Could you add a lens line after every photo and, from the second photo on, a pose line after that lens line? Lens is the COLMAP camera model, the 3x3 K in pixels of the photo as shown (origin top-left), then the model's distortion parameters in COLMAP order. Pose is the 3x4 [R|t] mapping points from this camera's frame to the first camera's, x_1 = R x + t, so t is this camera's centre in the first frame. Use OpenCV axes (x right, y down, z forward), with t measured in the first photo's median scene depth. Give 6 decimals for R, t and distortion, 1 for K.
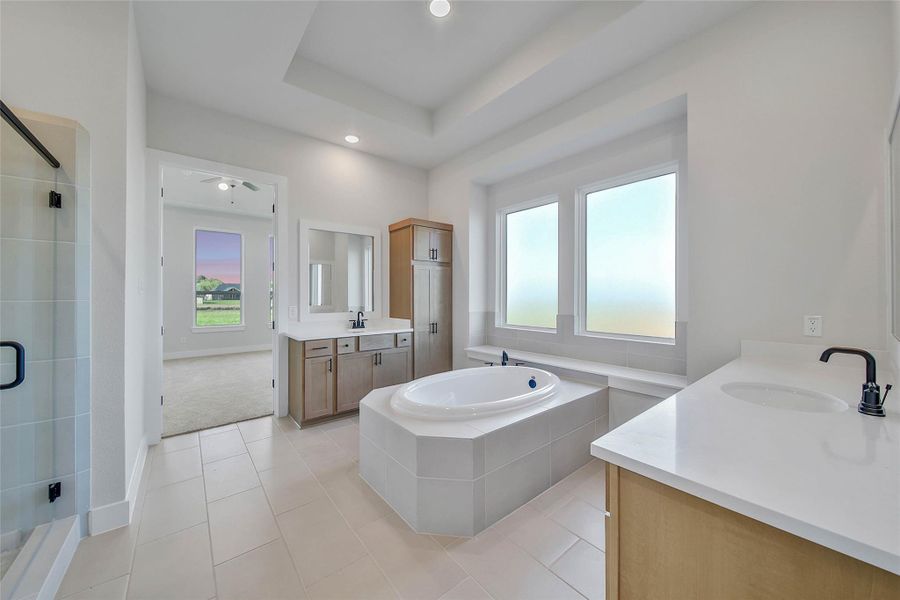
lens RADIAL K [[331.0, 0, 450.7], [0, 331.0, 296.3], [0, 0, 1]] dist [-0.002069, -0.000306]
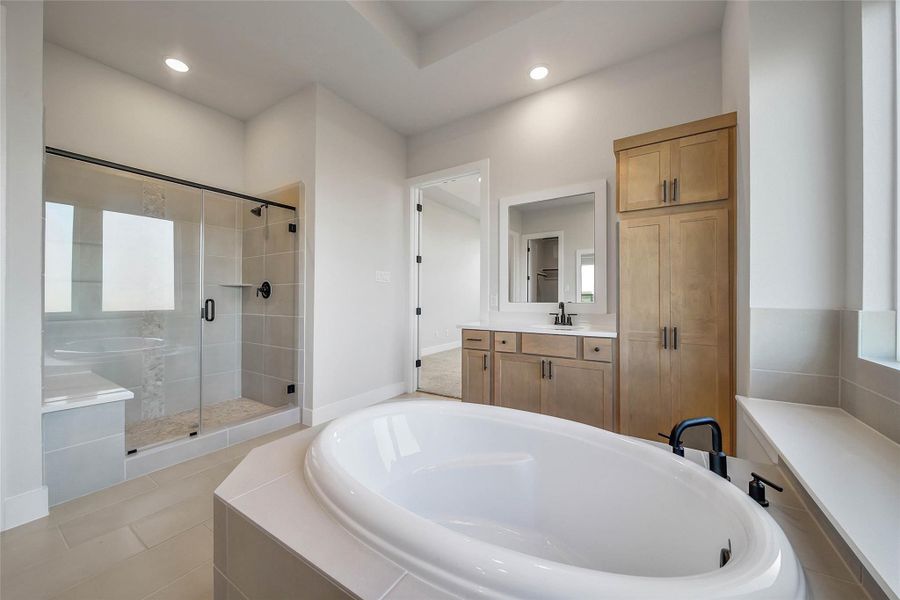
lens RADIAL K [[331.0, 0, 450.7], [0, 331.0, 296.3], [0, 0, 1]] dist [-0.002069, -0.000306]
pose [[0.299909, -0.002521, -0.953965, 0.371089], [-0.002795, 0.999990, -0.003522, 0.040143], [0.953964, 0.003723, 0.299899, 0.599730]]
